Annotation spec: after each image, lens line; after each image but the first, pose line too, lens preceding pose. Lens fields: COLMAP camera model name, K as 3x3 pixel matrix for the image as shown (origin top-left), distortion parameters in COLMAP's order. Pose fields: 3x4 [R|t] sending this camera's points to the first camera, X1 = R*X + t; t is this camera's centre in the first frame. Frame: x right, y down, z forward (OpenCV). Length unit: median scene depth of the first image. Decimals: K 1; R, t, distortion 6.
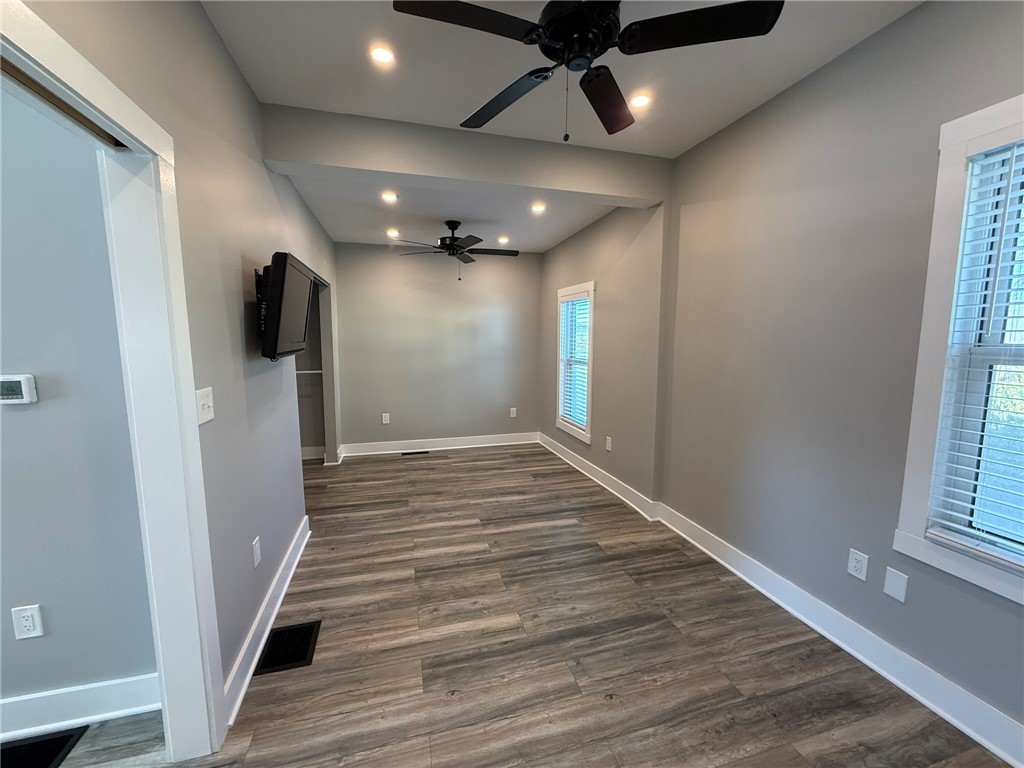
lens RADIAL K [[405.7, 0, 508.1], [0, 405.7, 384.9], [0, 0, 1]] dist [-0.002843, 0.000625]
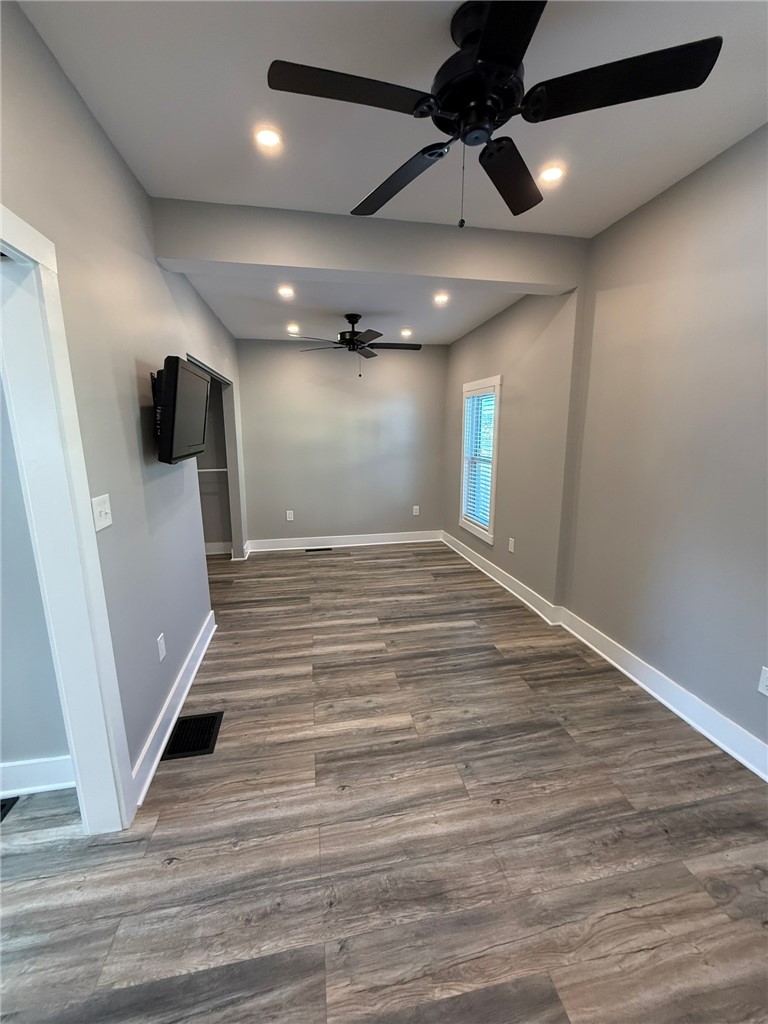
lens RADIAL K [[405.7, 0, 384.9], [0, 405.7, 509.0], [0, 0, 1]] dist [-0.002843, 0.000625]
pose [[0.996979, 0.009431, -0.077100, 0.029441], [-0.003616, 0.997160, 0.075219, -0.022492], [0.077591, -0.074713, 0.994182, 0.018584]]
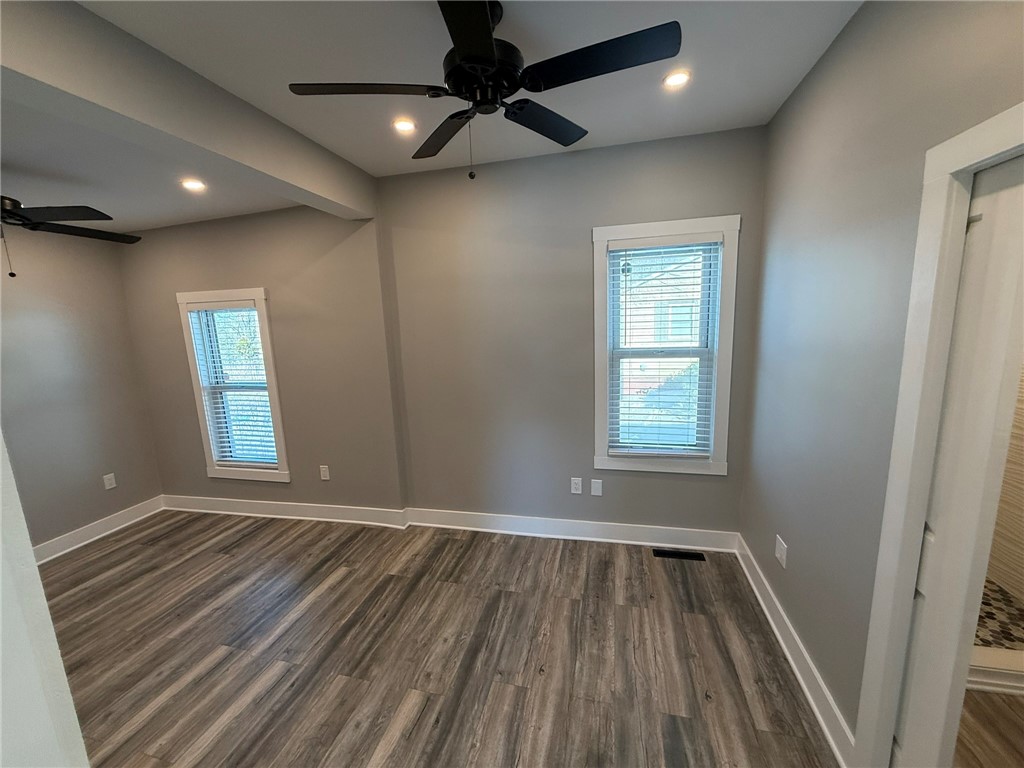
lens RADIAL K [[405.7, 0, 508.0], [0, 405.7, 385.2], [0, 0, 1]] dist [-0.002843, 0.000625]
pose [[0.488416, -0.164628, 0.856941, -0.452784], [0.146494, 0.983574, 0.105460, -0.125223], [-0.860226, 0.074028, 0.504510, 0.289978]]
